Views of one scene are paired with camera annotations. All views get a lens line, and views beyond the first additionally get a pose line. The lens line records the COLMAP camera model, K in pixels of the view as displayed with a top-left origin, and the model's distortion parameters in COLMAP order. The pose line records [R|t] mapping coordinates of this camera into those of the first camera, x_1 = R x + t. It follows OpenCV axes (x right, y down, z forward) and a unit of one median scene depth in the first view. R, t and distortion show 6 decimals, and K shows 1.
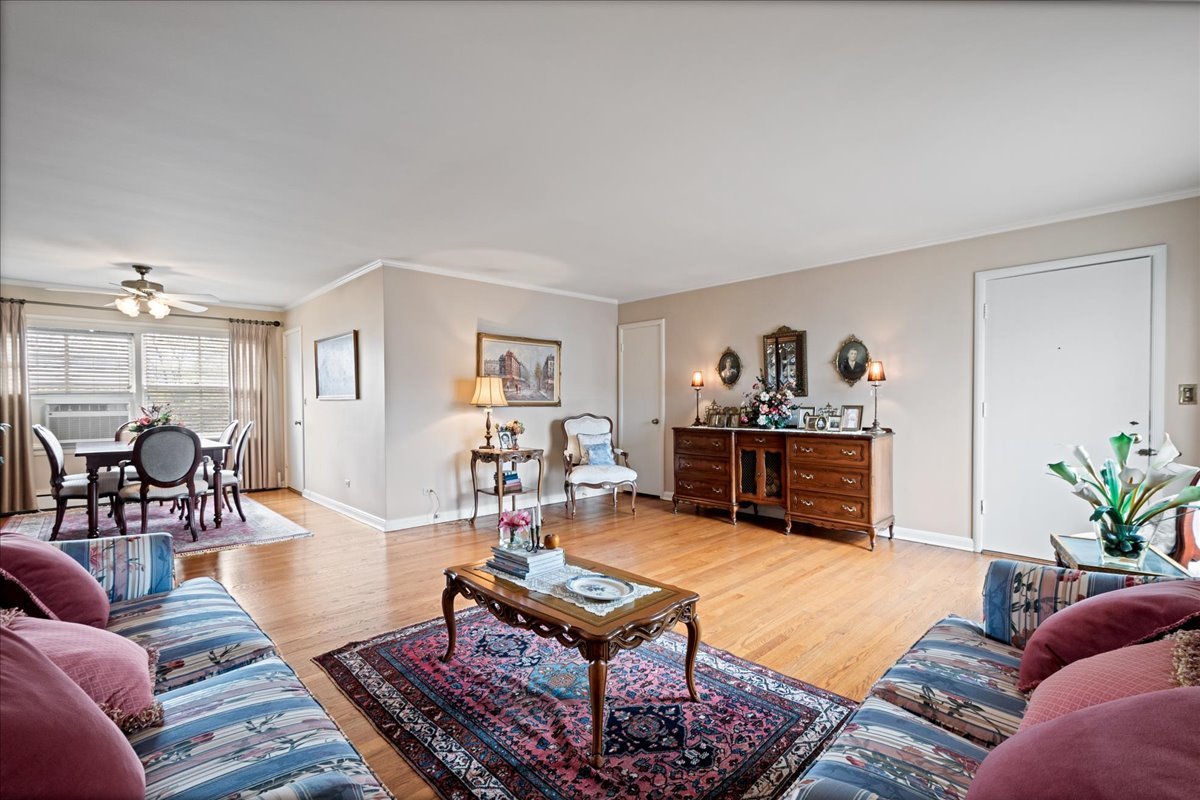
lens RADIAL K [[531.3, 0, 614.8], [0, 531.3, 409.2], [0, 0, 1]] dist [-0.000359, -0.000796]
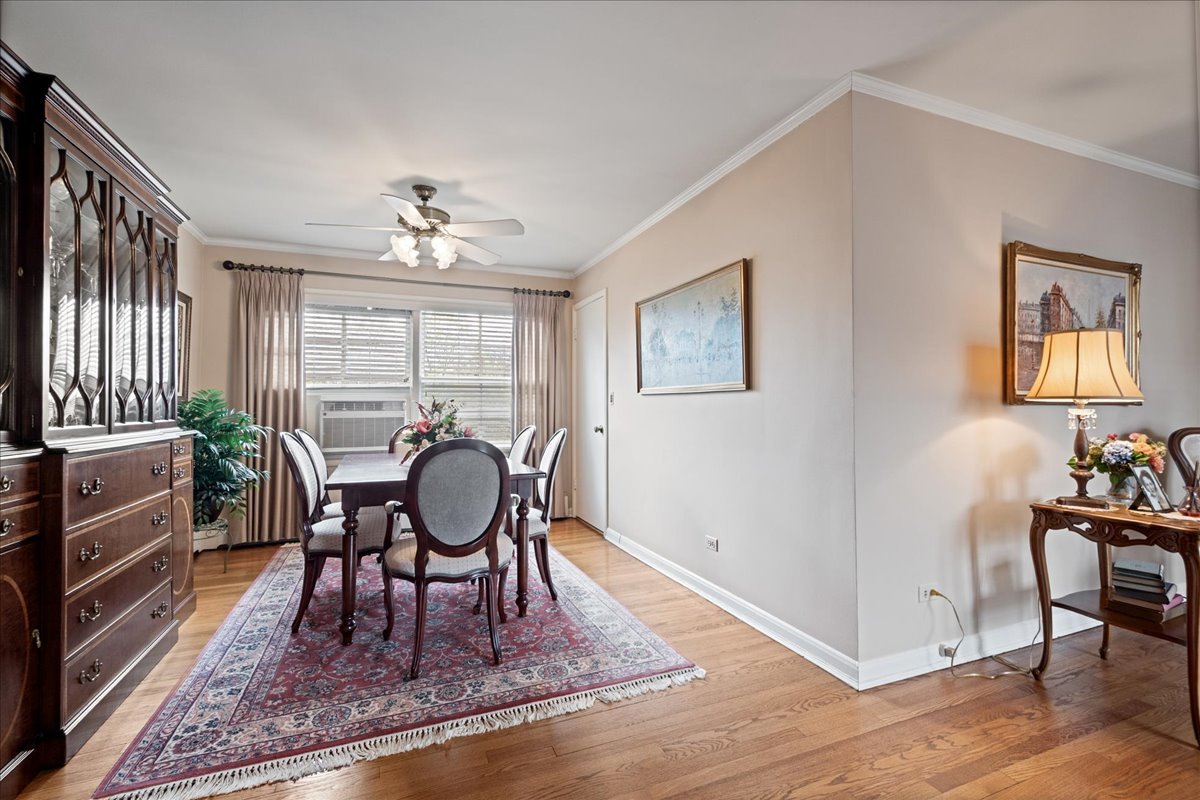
lens RADIAL K [[530.1, 0, 609.0], [0, 530.1, 395.0], [0, 0, 1]] dist [0.000554, -0.001025]
pose [[0.928319, -0.006671, -0.371724, -0.426974], [-0.006169, 0.999425, -0.033342, 0.004744], [0.371733, 0.033246, 0.927744, 0.475085]]
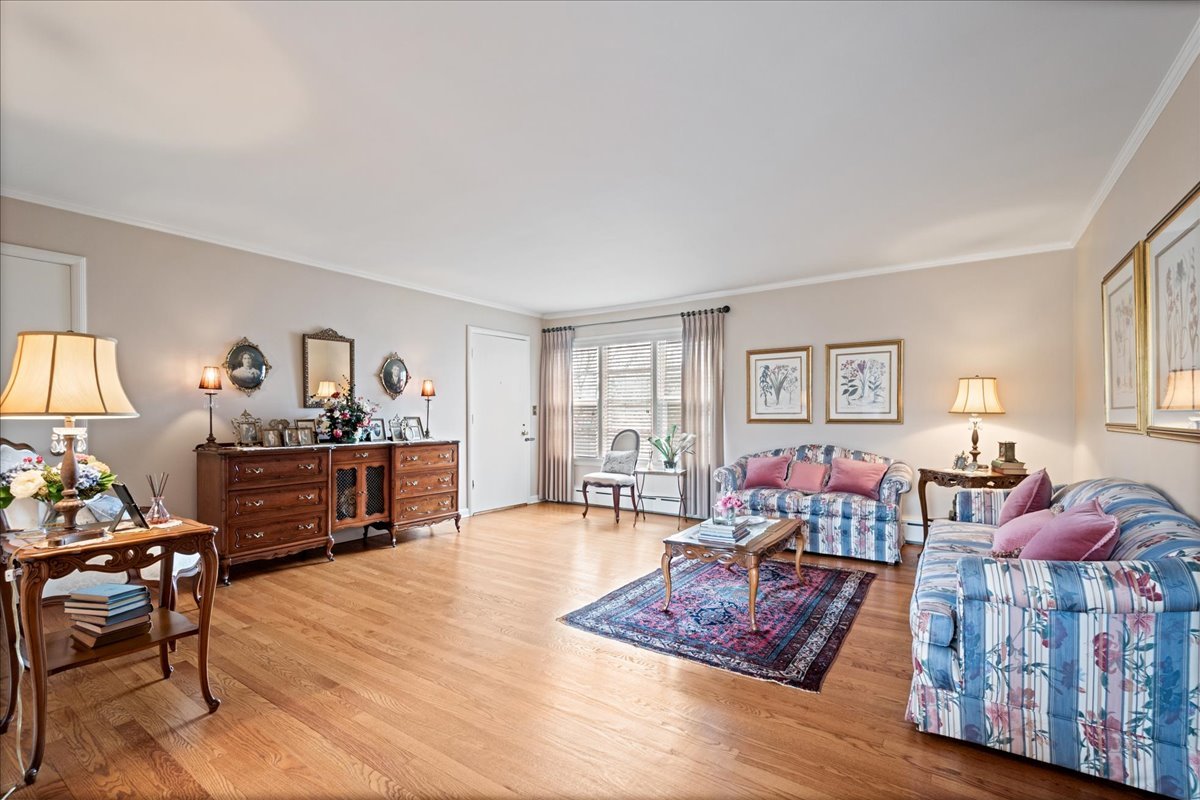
lens RADIAL K [[531.3, 0, 614.8], [0, 531.3, 409.2], [0, 0, 1]] dist [-0.000359, -0.000796]
pose [[-0.200796, 0.015661, 0.979508, -0.629967], [0.019131, 0.999744, -0.012063, -0.000590], [-0.979446, 0.016317, -0.201044, 0.685819]]
